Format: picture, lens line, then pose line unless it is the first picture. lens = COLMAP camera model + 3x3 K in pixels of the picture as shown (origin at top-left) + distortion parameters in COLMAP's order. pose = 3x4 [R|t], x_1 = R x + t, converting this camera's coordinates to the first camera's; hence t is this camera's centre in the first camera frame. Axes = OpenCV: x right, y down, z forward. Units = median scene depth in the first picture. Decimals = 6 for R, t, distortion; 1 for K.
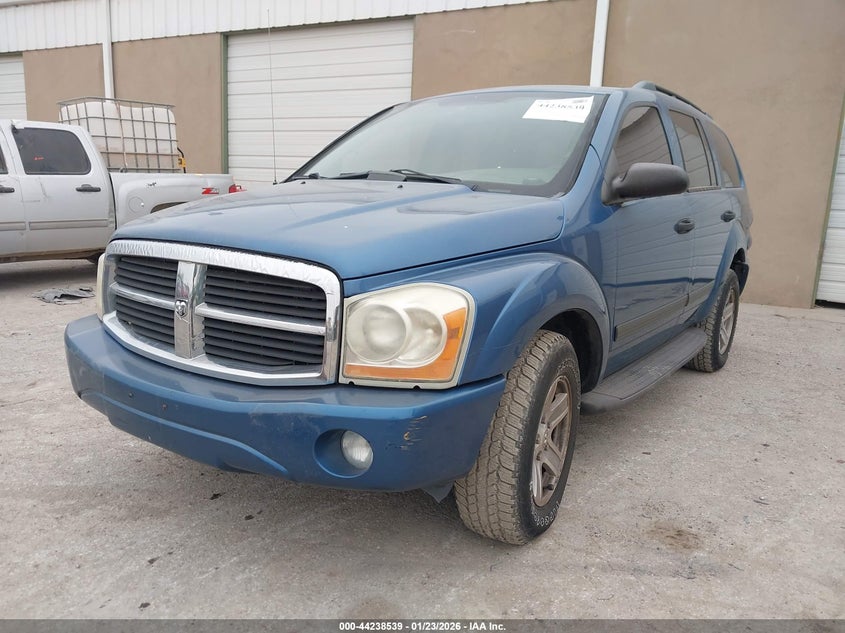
lens RADIAL K [[674.1, 0, 422.3], [0, 674.1, 319.8], [0, 0, 1]] dist [-0.005247, -0.004285]
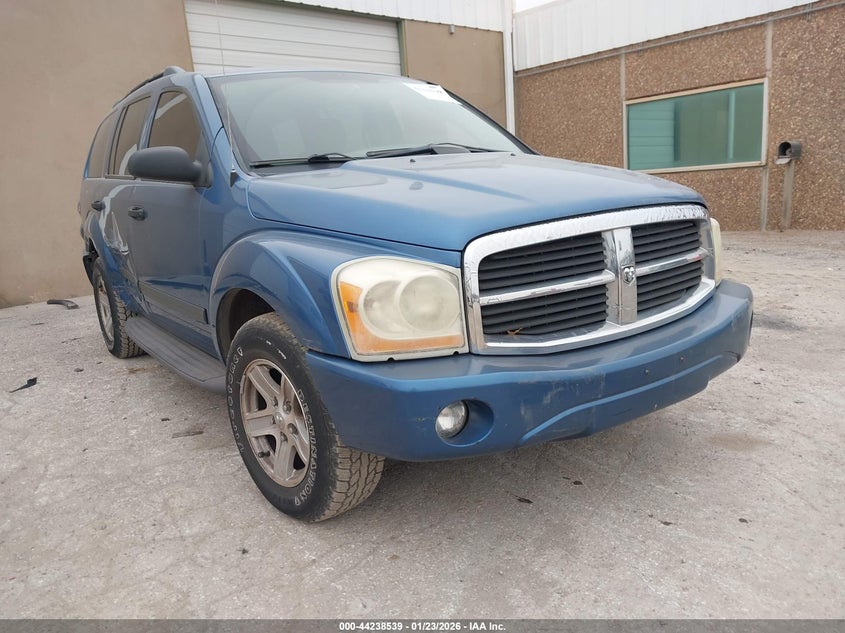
lens RADIAL K [[674.1, 0, 422.7], [0, 674.1, 317.1], [0, 0, 1]] dist [-0.005247, -0.004285]
pose [[0.330284, -0.253580, 0.909181, -1.390629], [0.253350, 0.951706, 0.173404, -0.208809], [-0.909245, 0.173068, 0.378577, 0.914294]]
